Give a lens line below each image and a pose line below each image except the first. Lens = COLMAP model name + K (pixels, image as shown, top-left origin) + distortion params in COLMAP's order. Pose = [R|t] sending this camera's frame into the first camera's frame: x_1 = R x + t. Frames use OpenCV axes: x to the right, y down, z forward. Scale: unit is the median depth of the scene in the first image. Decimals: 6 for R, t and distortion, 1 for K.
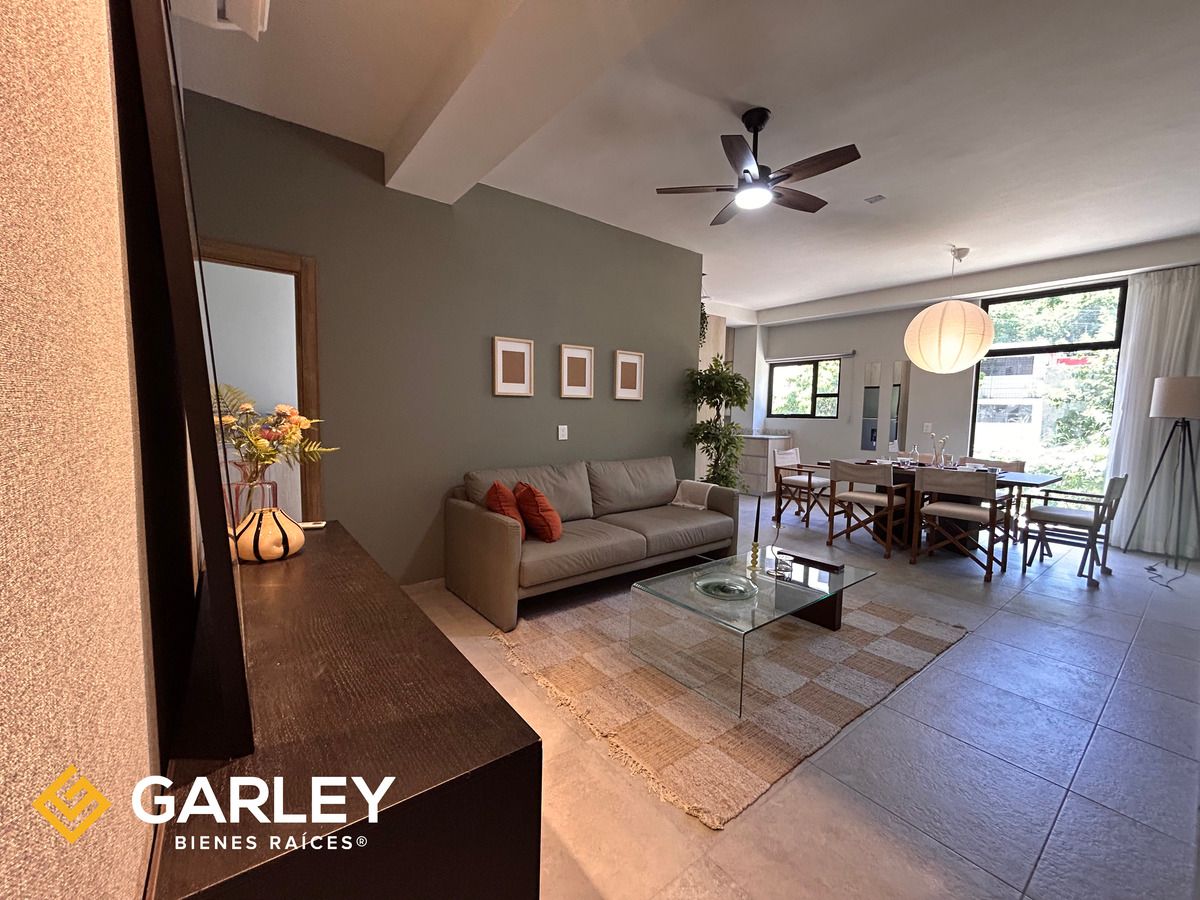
lens RADIAL K [[479.8, 0, 599.7], [0, 479.8, 453.4], [0, 0, 1]] dist [-0.015374, 0.000065]
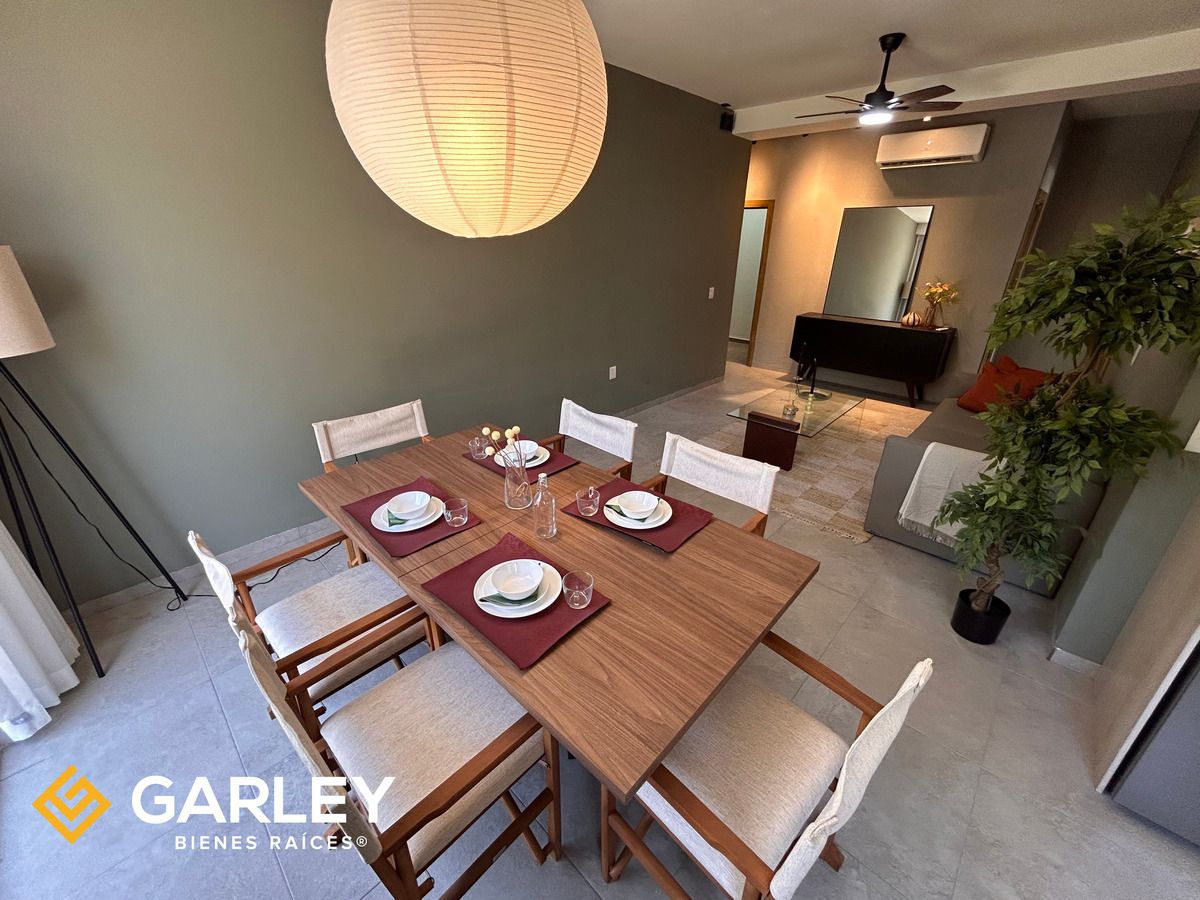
lens RADIAL K [[479.8, 0, 599.7], [0, 479.8, 453.4], [0, 0, 1]] dist [-0.015374, 0.000065]
pose [[-0.989591, 0.032980, -0.140080, 1.111116], [-0.039676, 0.873136, 0.485859, -0.307341], [0.138333, 0.486360, -0.862739, 2.146402]]
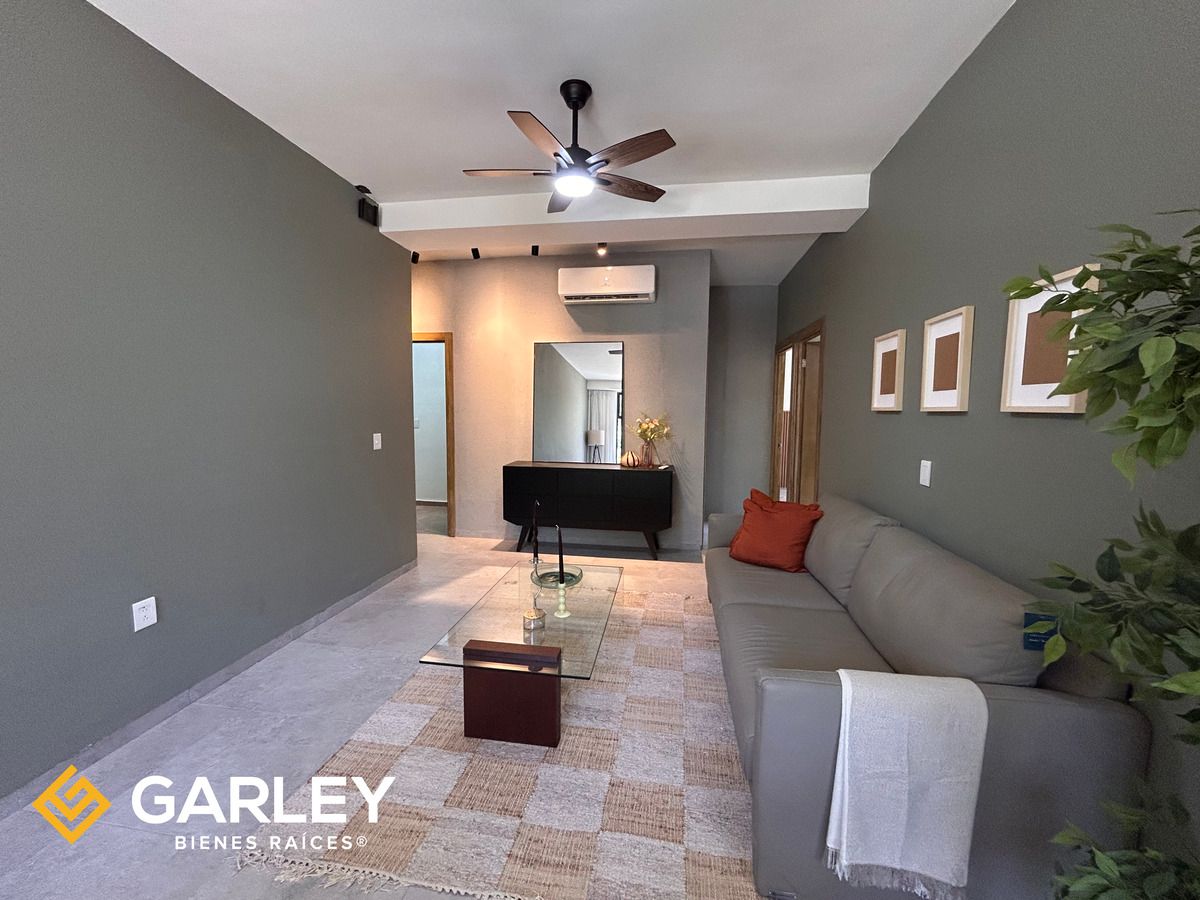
lens RADIAL K [[479.8, 0, 599.7], [0, 479.8, 453.4], [0, 0, 1]] dist [-0.015374, 0.000065]
pose [[-0.732785, 0.037566, -0.679422, 0.814139], [-0.082999, 0.986085, 0.144039, -0.158461], [0.675379, 0.161941, -0.719471, 1.566818]]
